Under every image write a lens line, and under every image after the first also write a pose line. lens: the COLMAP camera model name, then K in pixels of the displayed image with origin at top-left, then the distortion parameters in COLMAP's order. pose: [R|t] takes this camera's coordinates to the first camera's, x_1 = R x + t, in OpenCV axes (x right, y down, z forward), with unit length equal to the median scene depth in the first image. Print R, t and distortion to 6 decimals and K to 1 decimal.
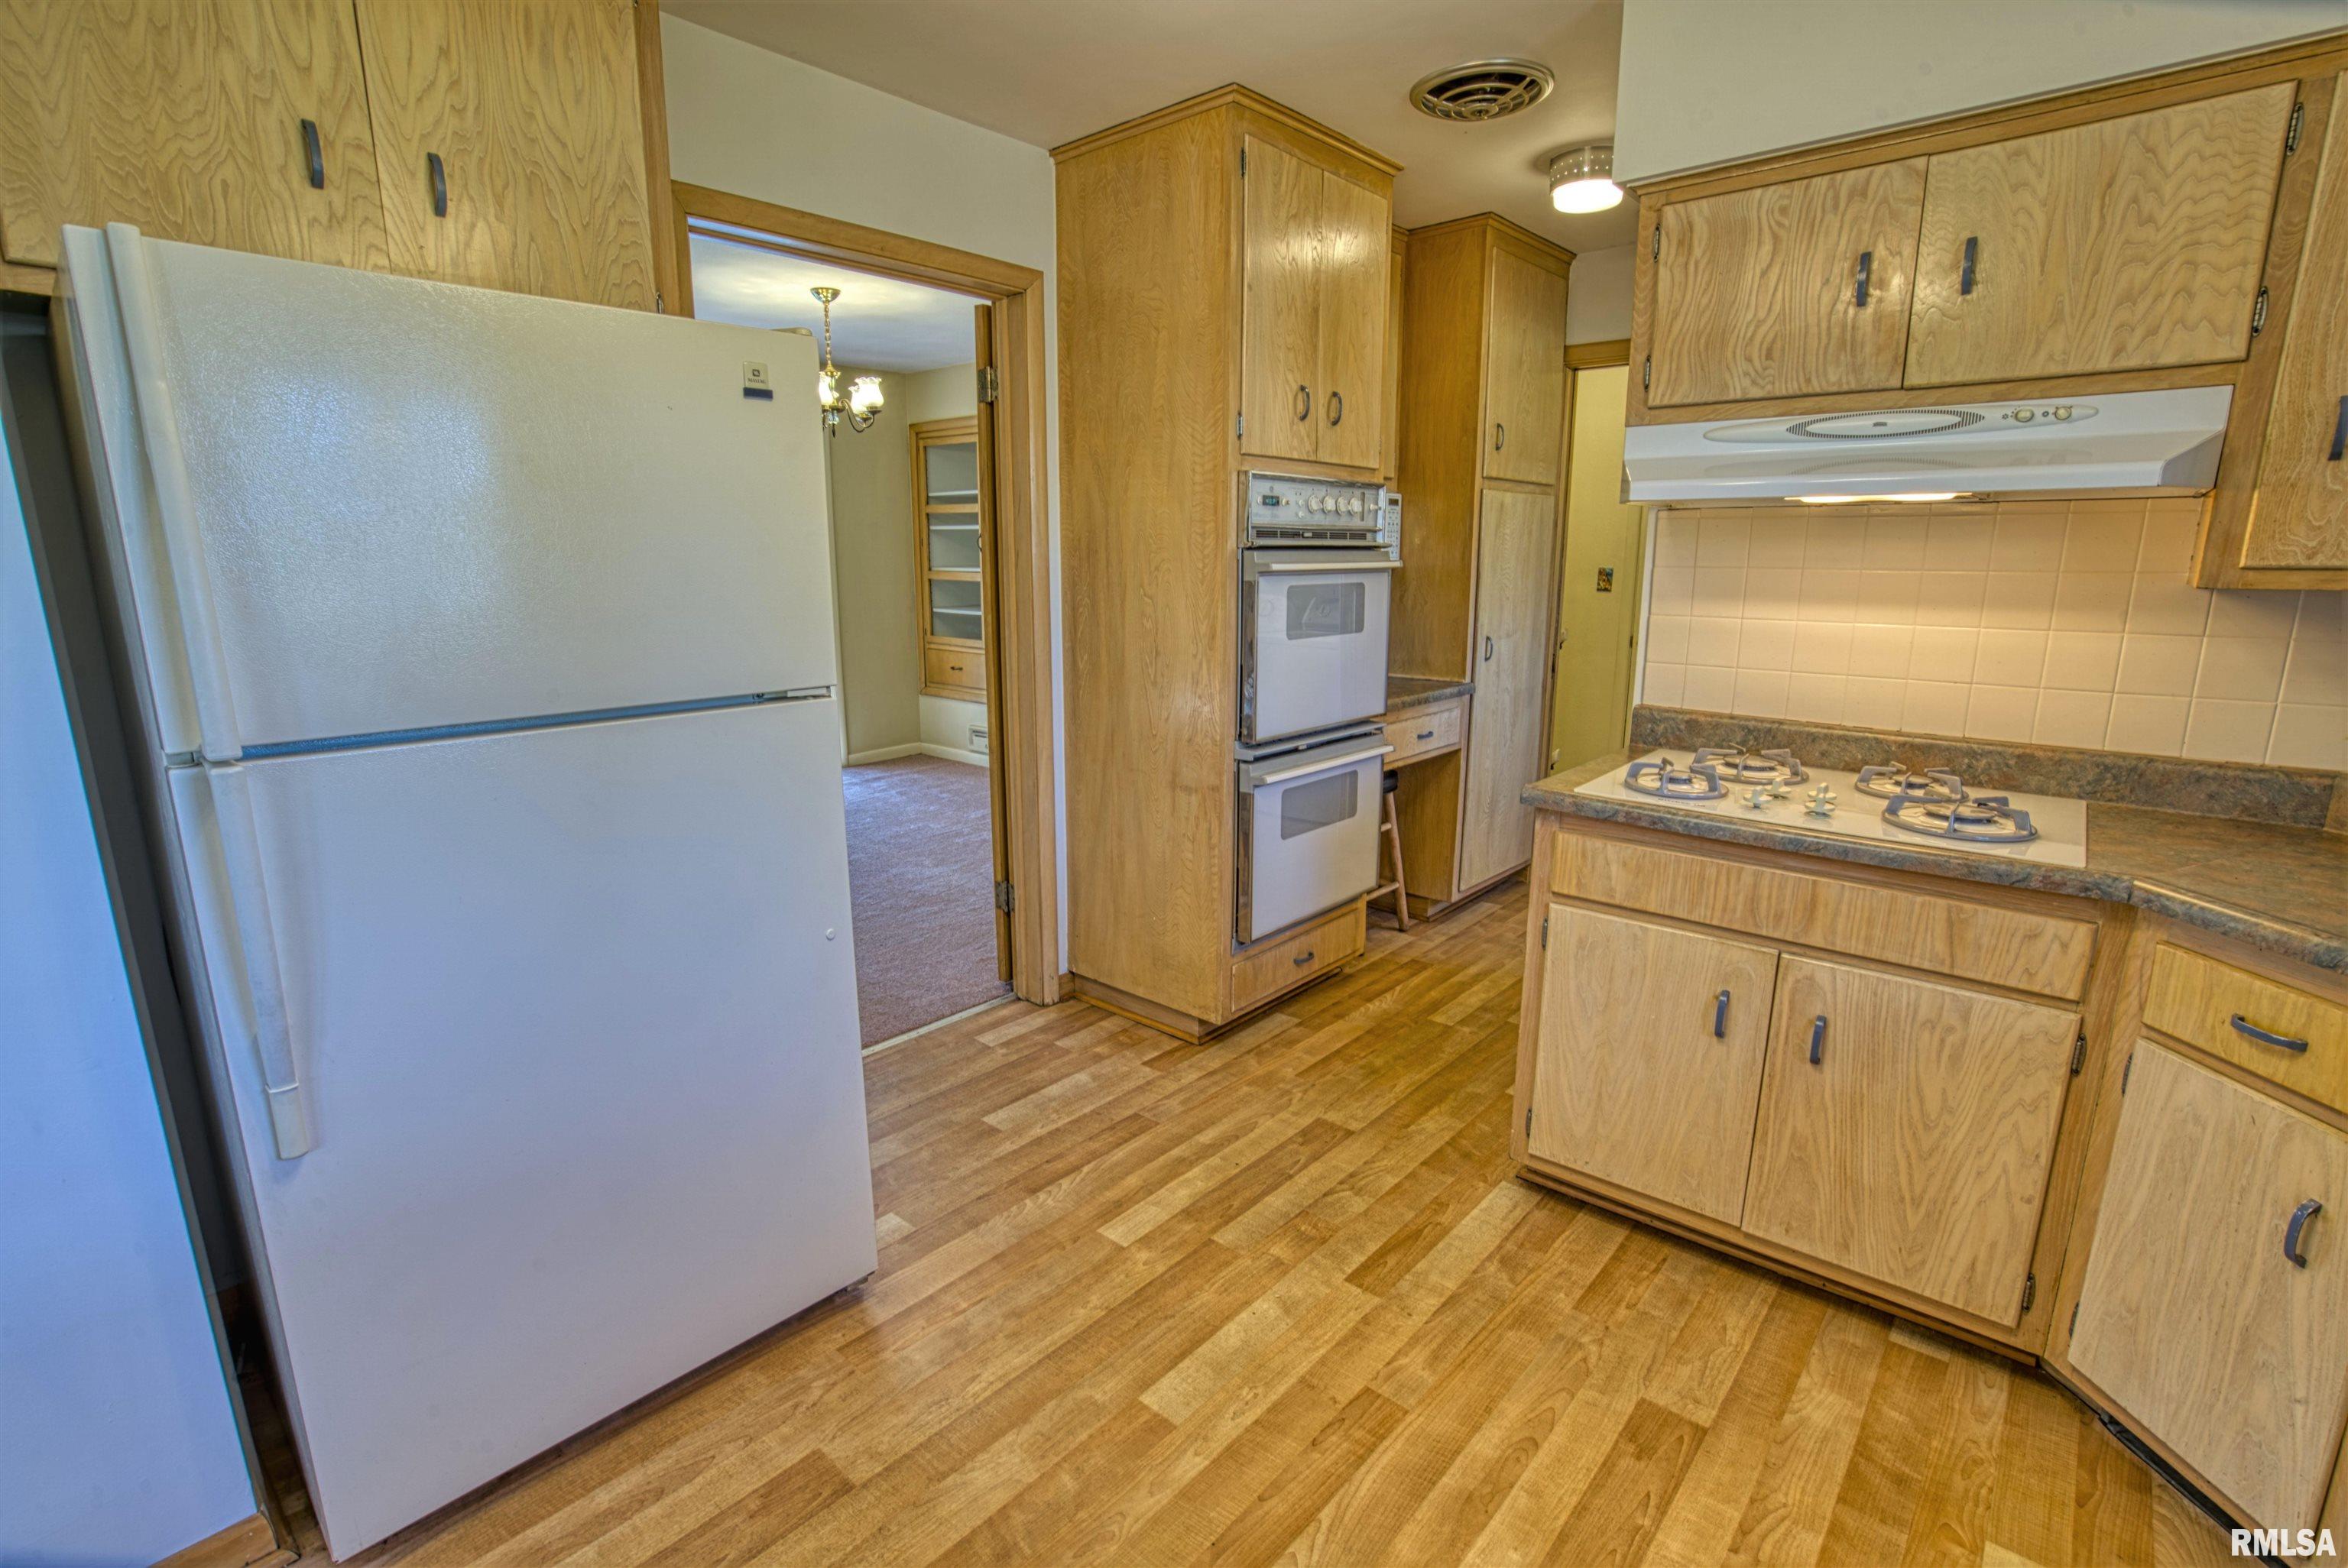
lens RADIAL K [[1084.8, 0, 1174.0], [0, 1084.8, 784.0], [0, 0, 1]] dist [-0.054533, 0.011727]
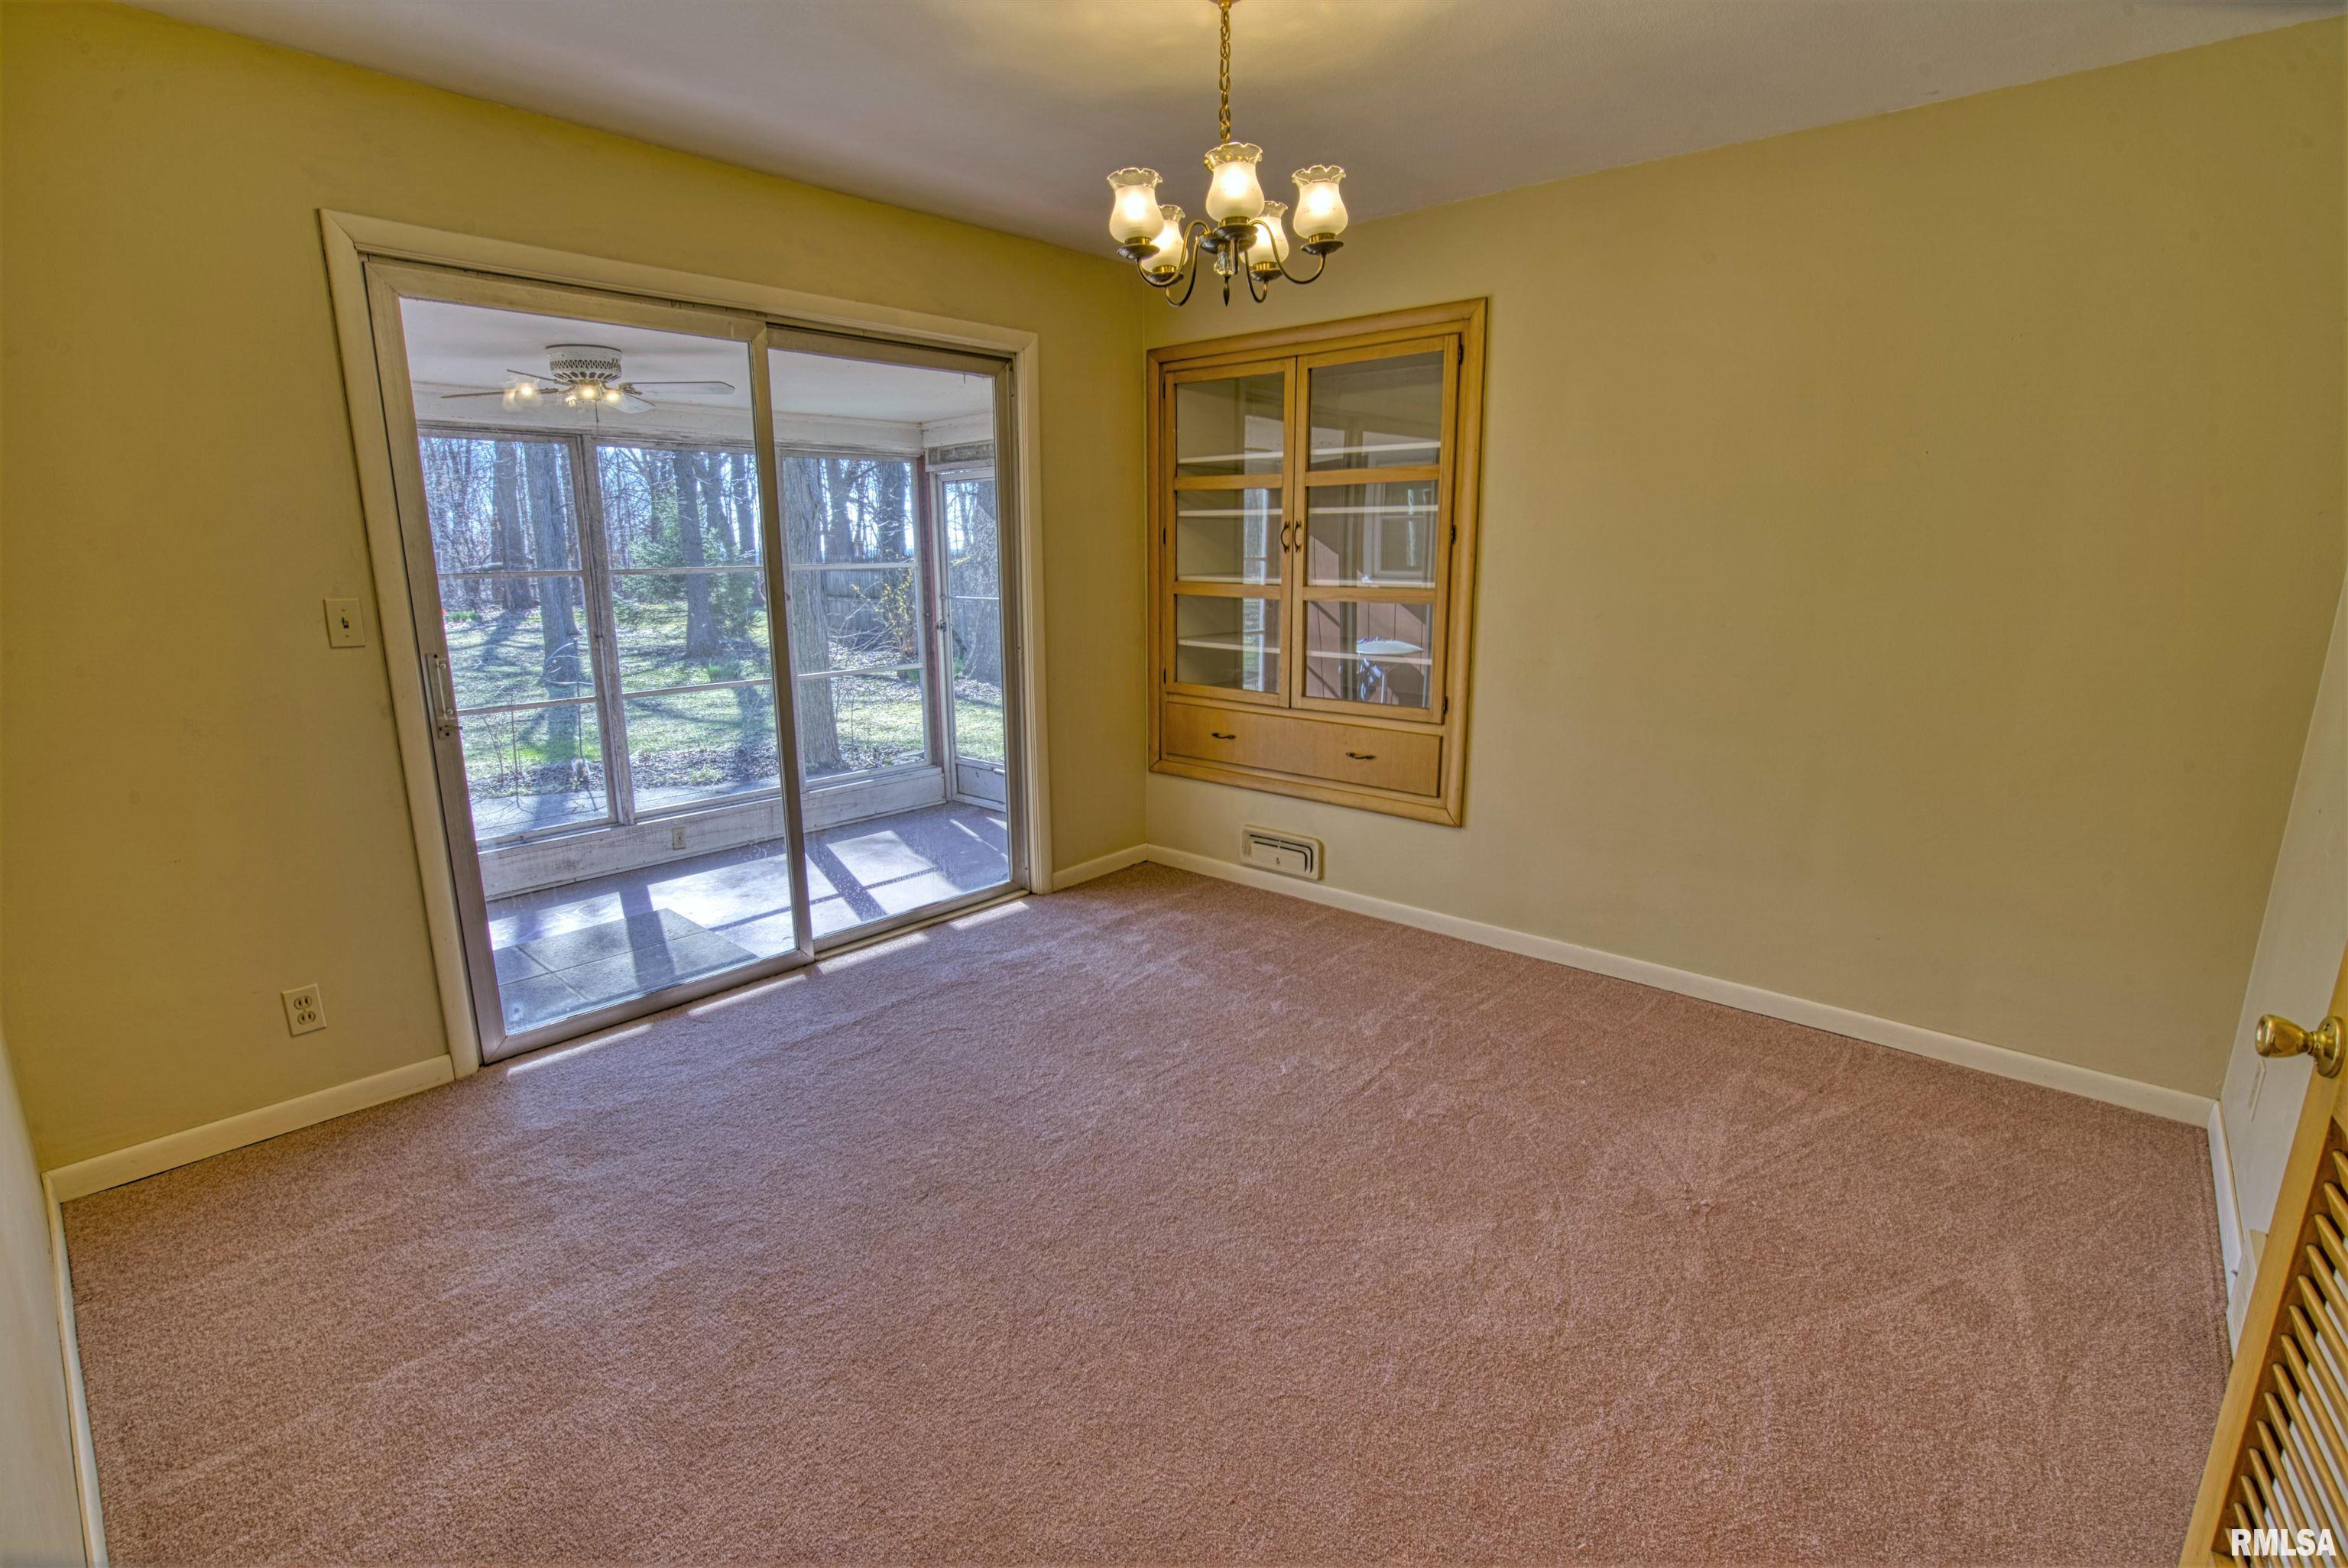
lens RADIAL K [[1091.9, 0, 1174.0], [0, 1091.9, 784.0], [0, 0, 1]] dist [-0.070158, 0.044465]
pose [[0.999976, -0.005223, 0.004460, -0.516141], [0.005209, 0.999982, 0.003134, -0.178823], [-0.004476, -0.003111, 0.999985, 0.800884]]
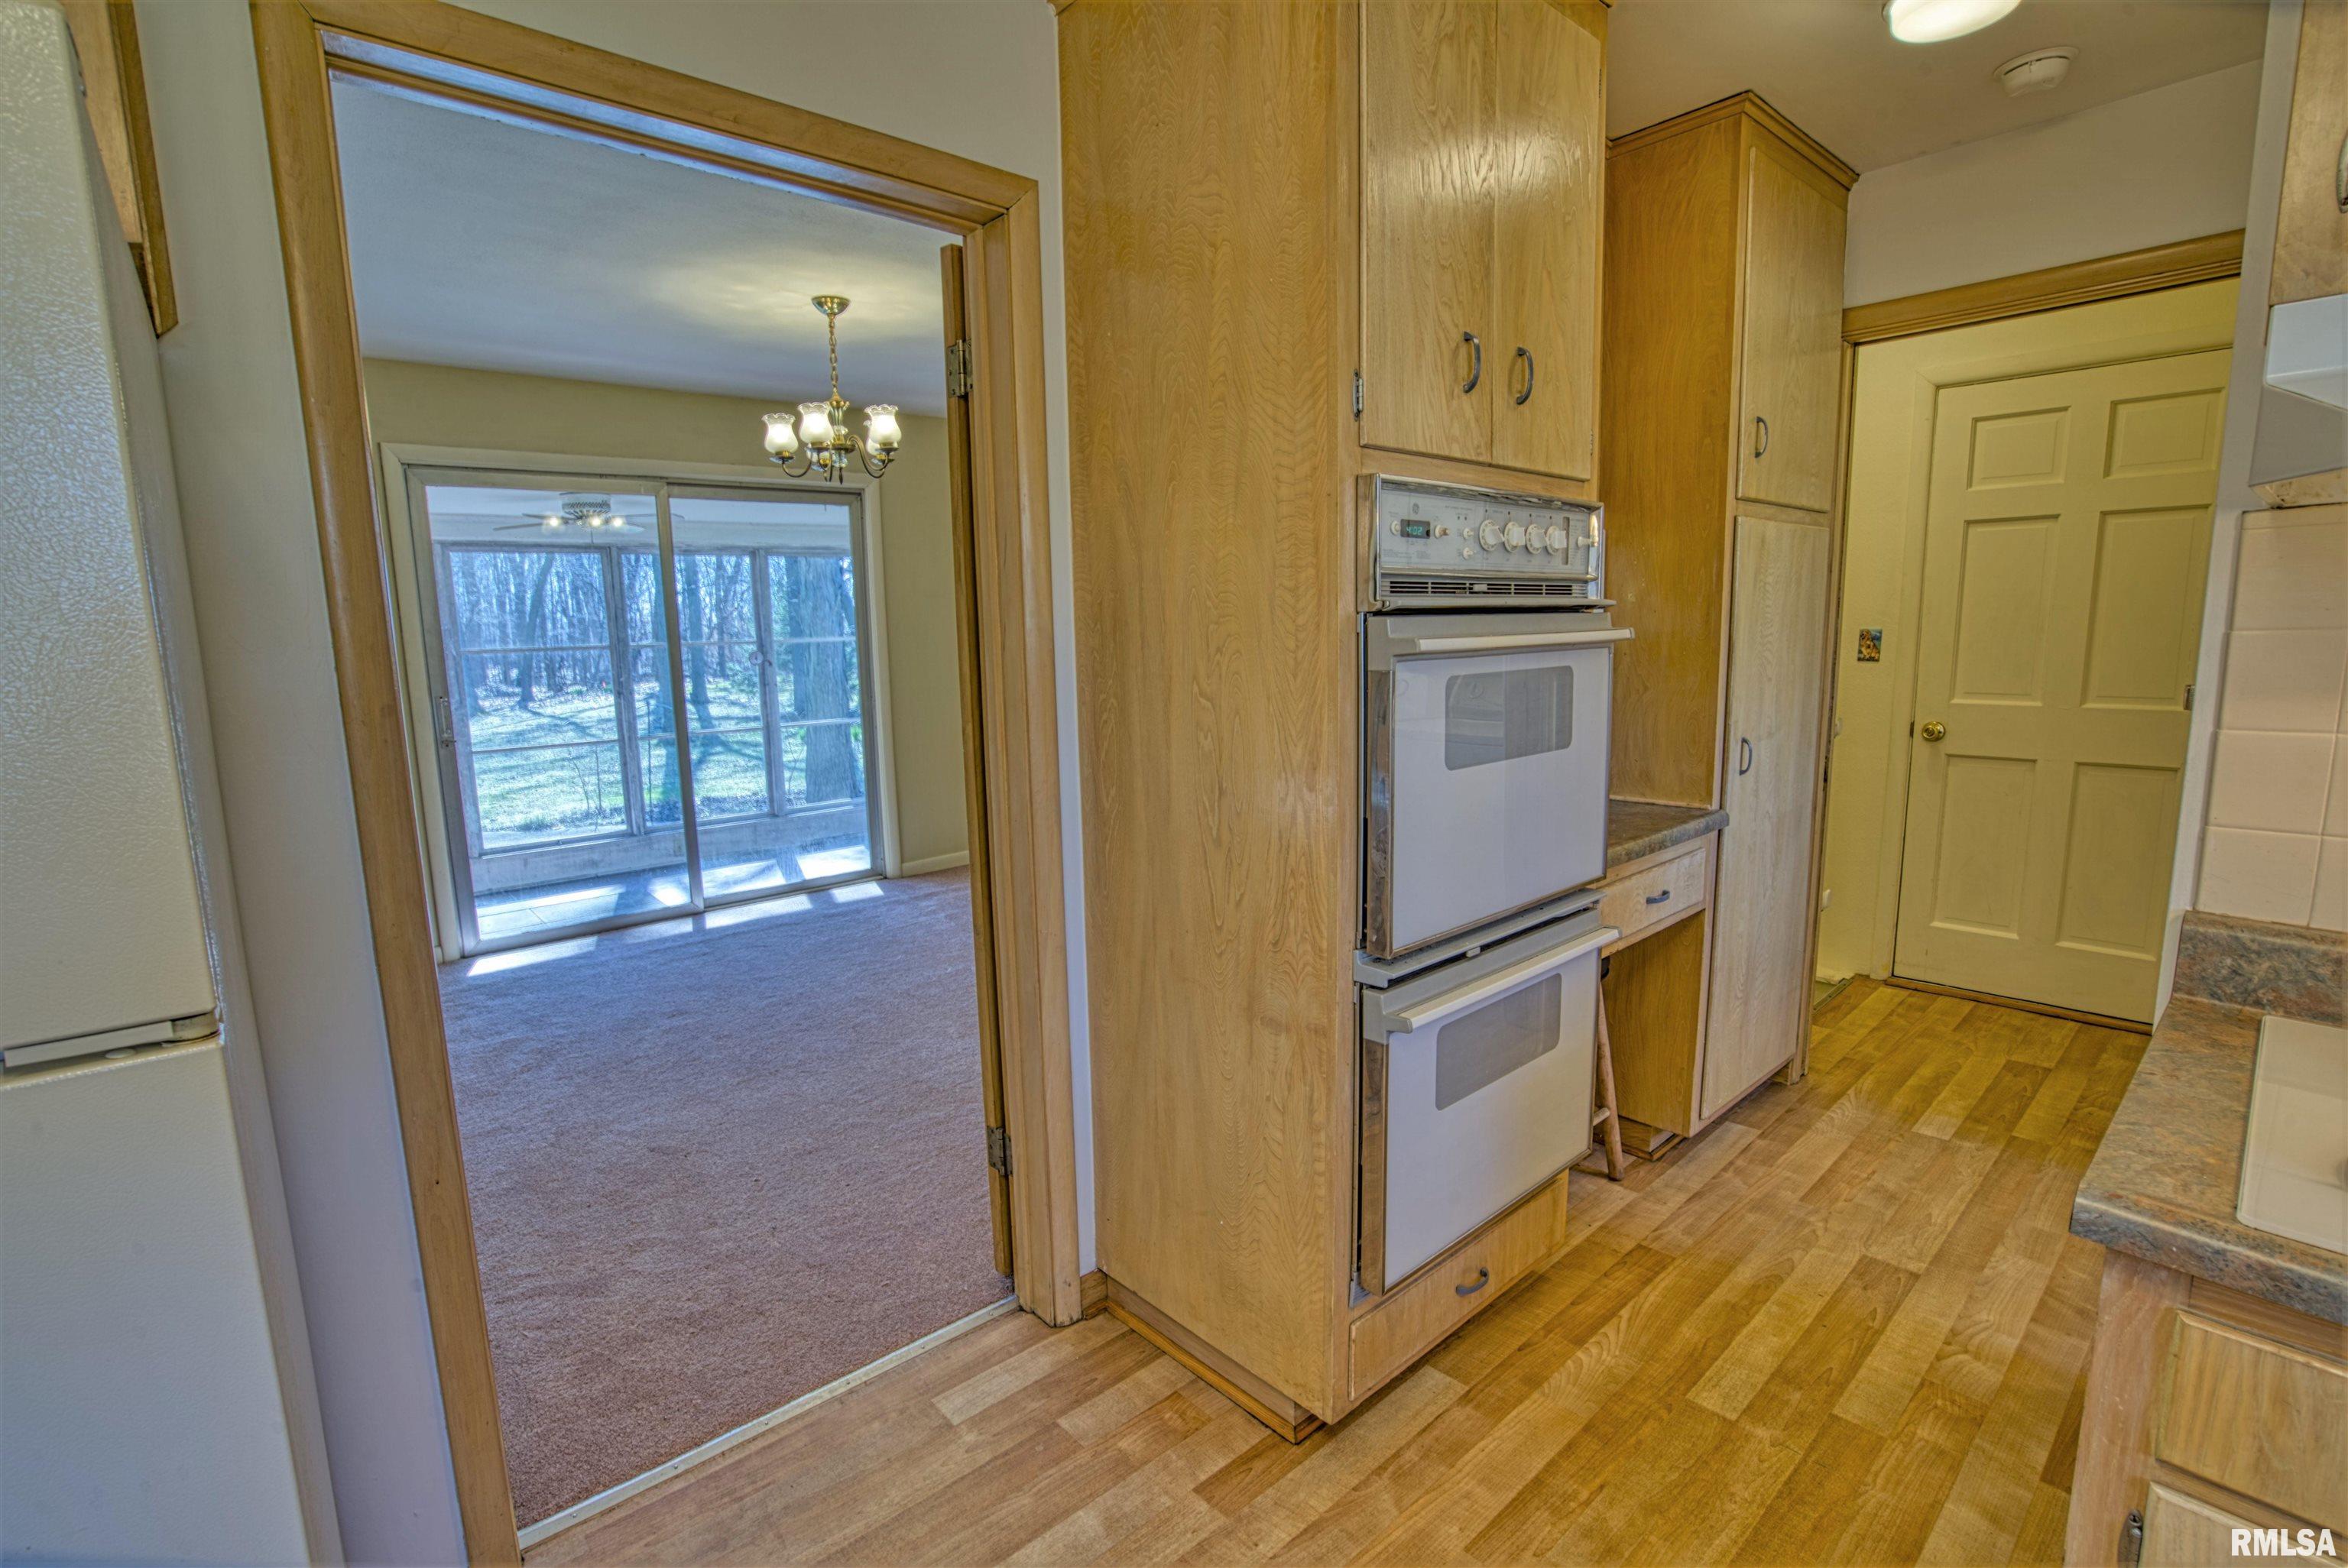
lens RADIAL K [[1091.9, 0, 1174.0], [0, 1091.9, 784.0], [0, 0, 1]] dist [-0.070158, 0.044465]
pose [[0.992987, -0.003348, -0.118177, 0.027381], [-0.003966, 0.998093, -0.061607, -0.082718], [0.118157, 0.061643, 0.991080, 0.382341]]
